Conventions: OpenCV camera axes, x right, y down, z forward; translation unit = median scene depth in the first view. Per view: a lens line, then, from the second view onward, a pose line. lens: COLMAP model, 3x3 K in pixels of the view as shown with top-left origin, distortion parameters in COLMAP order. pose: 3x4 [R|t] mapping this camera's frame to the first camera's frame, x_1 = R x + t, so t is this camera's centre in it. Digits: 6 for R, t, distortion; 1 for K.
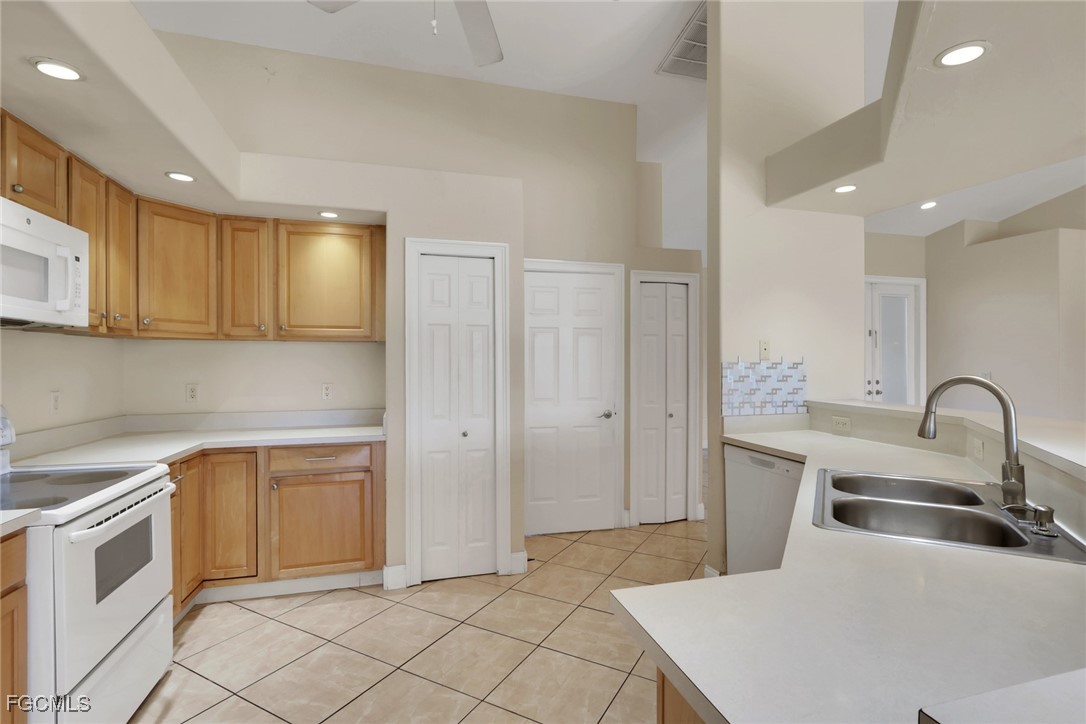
lens RADIAL K [[504.3, 0, 538.8], [0, 504.3, 361.6], [0, 0, 1]] dist [0.000423, 0.000101]
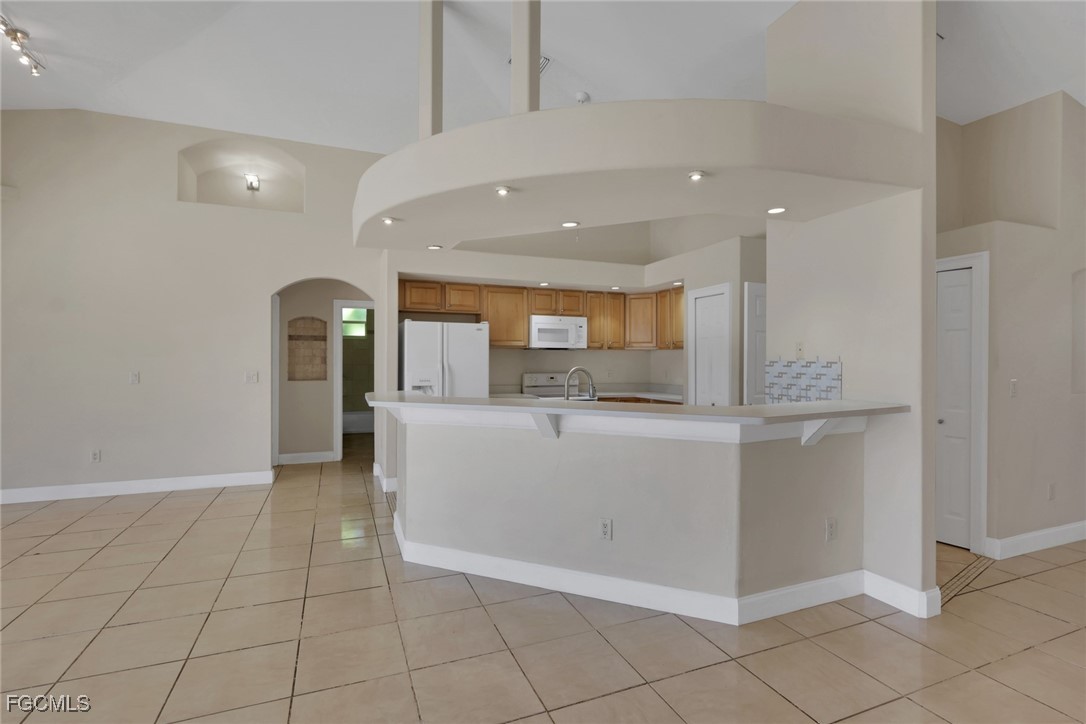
lens RADIAL K [[504.3, 0, 538.9], [0, 504.3, 365.4], [0, 0, 1]] dist [0.000423, 0.000101]
pose [[0.093326, 0.012369, -0.995559, 1.509057], [-0.000365, 0.999923, 0.012389, -0.003192], [0.995636, -0.000793, 0.093323, 0.309275]]
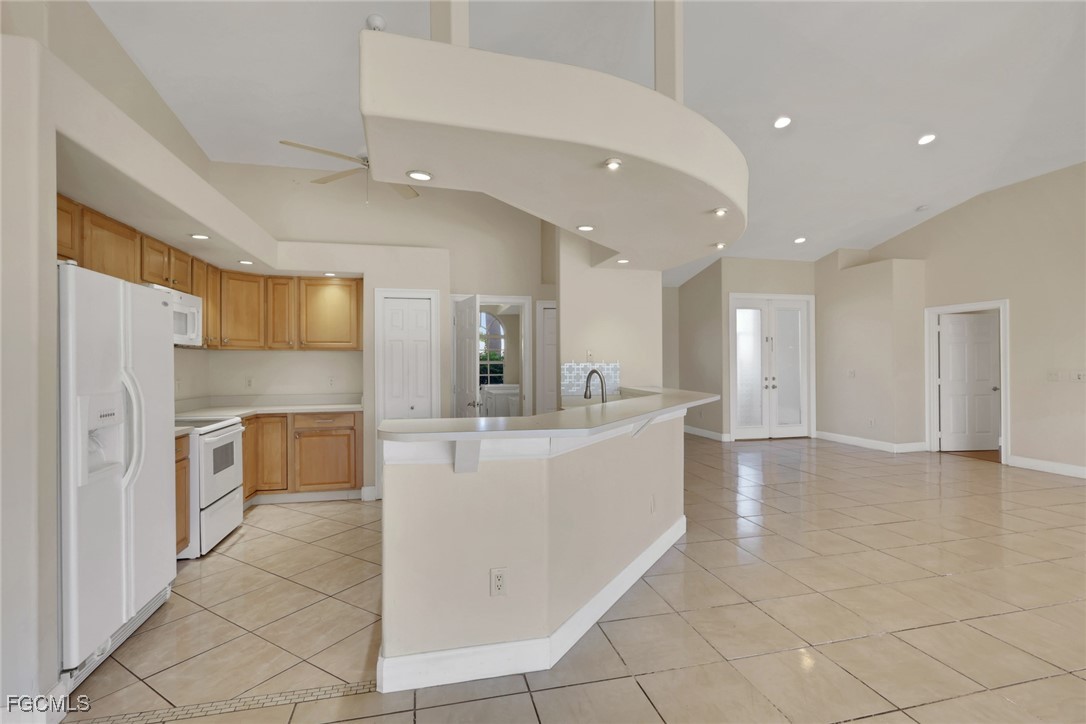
lens RADIAL K [[504.3, 0, 542.7], [0, 504.3, 359.7], [0, 0, 1]] dist [0.000423, 0.000101]
pose [[0.998696, -0.002407, -0.050994, 0.378938], [0.002133, 0.999983, -0.005437, -0.001252], [0.051006, 0.005321, 0.998684, -0.638686]]
